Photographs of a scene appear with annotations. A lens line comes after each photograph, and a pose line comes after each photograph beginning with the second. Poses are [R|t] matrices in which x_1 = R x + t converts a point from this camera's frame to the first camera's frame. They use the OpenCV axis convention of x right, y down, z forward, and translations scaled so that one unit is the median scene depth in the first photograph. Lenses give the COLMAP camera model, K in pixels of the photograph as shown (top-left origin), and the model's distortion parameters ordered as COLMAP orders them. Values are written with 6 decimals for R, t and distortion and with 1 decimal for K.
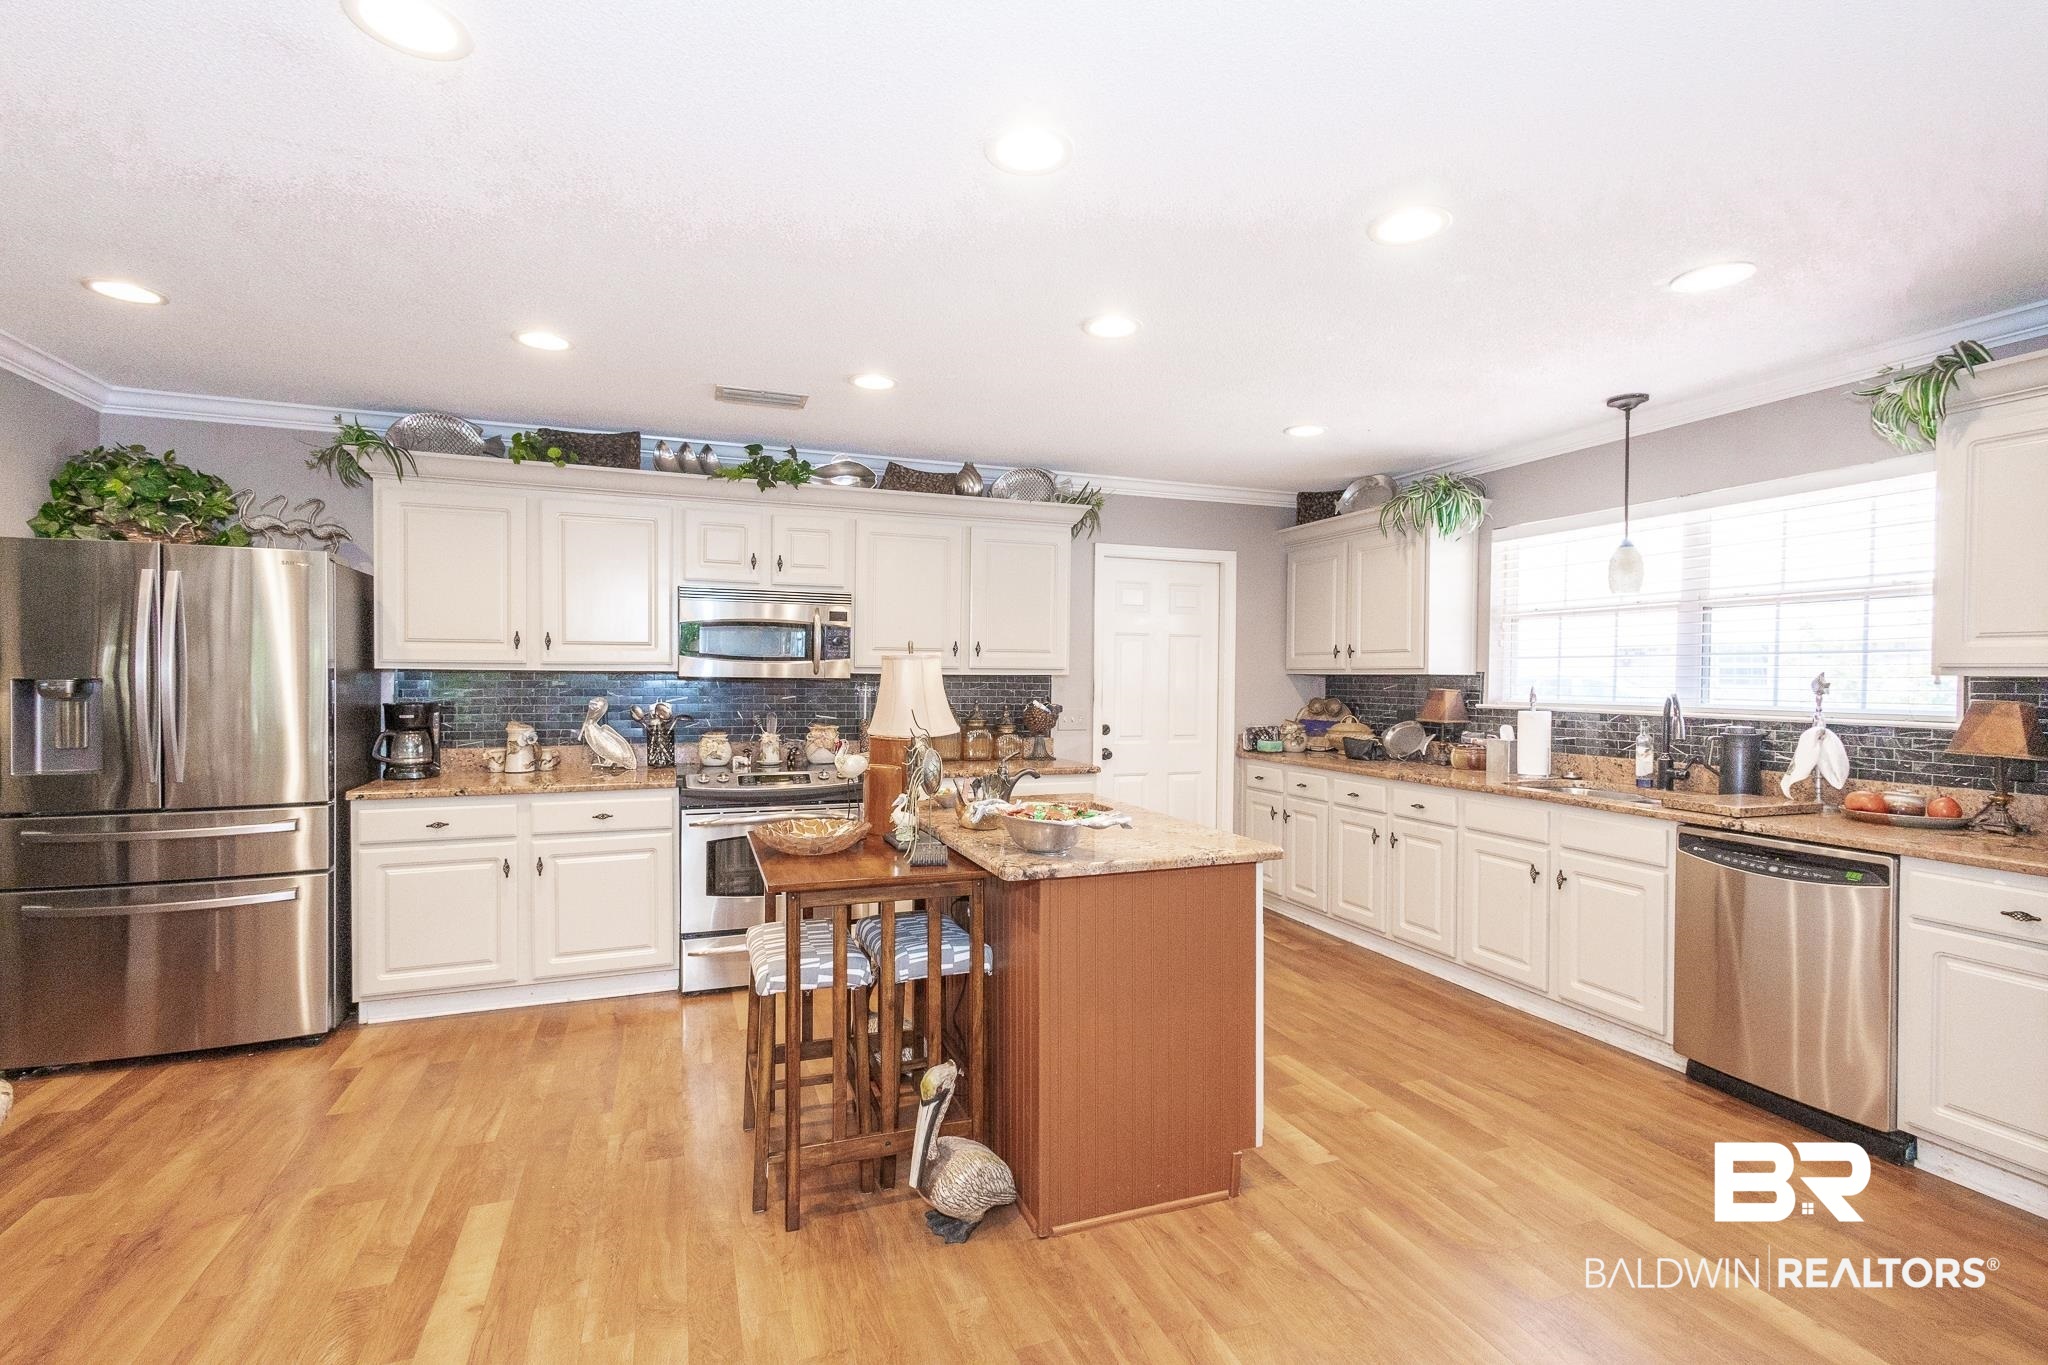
lens RADIAL K [[945.4, 0, 1021.4], [0, 945.4, 681.9], [0, 0, 1]] dist [0.010775, -0.001073]
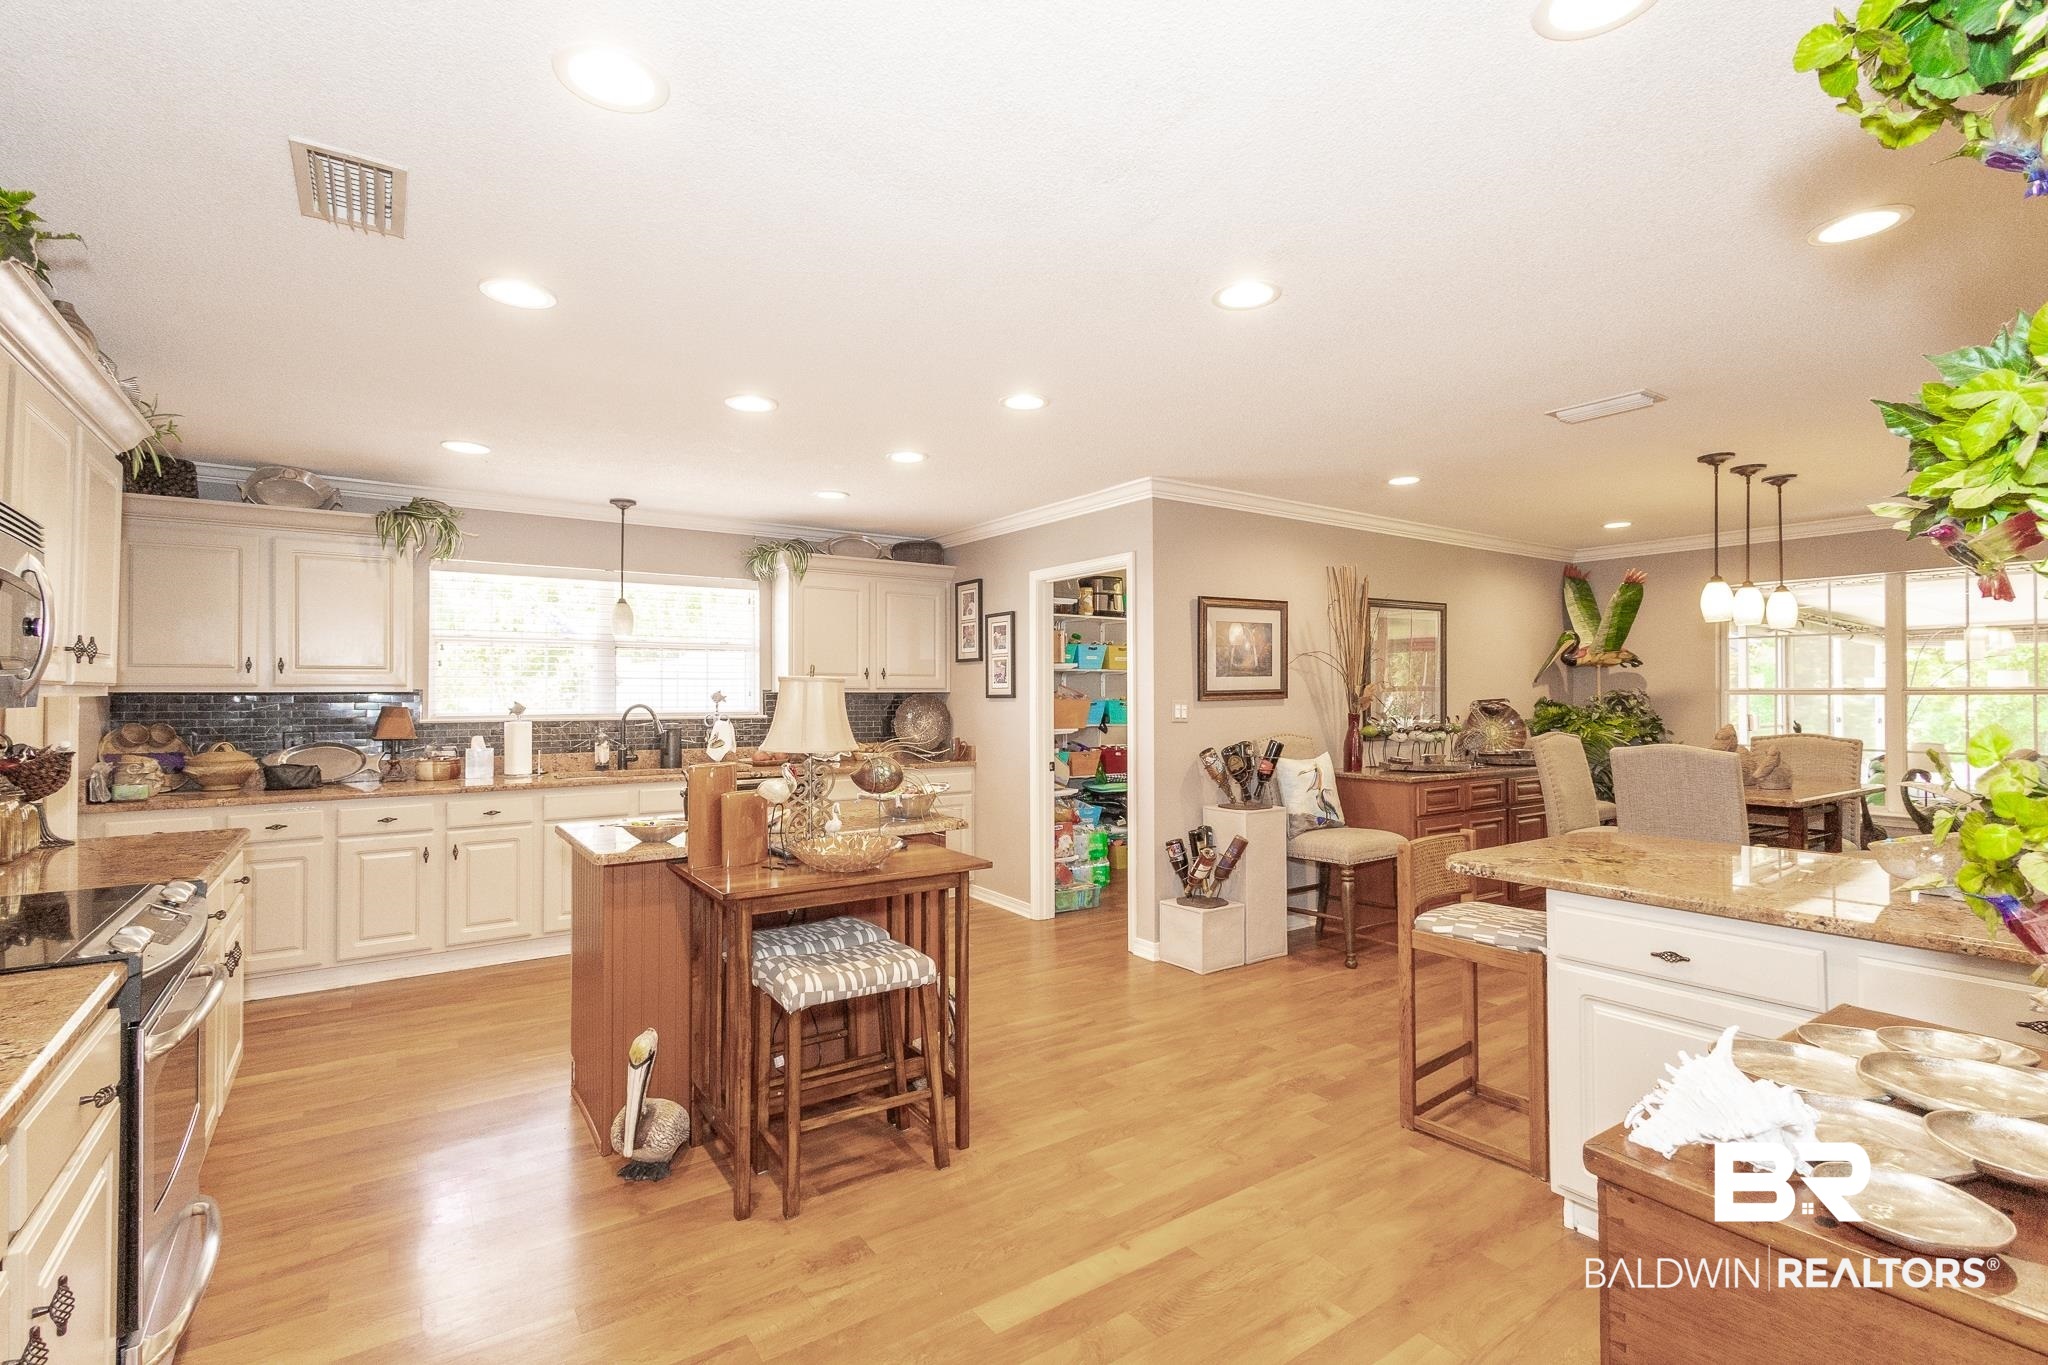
lens RADIAL K [[945.4, 0, 1033.8], [0, 945.4, 685.0], [0, 0, 1]] dist [0.010775, -0.001073]
pose [[-0.256807, 0.001908, 0.966461, -0.926817], [0.009566, 0.999954, 0.000568, -0.012699], [-0.966415, 0.009391, -0.256814, 0.781436]]
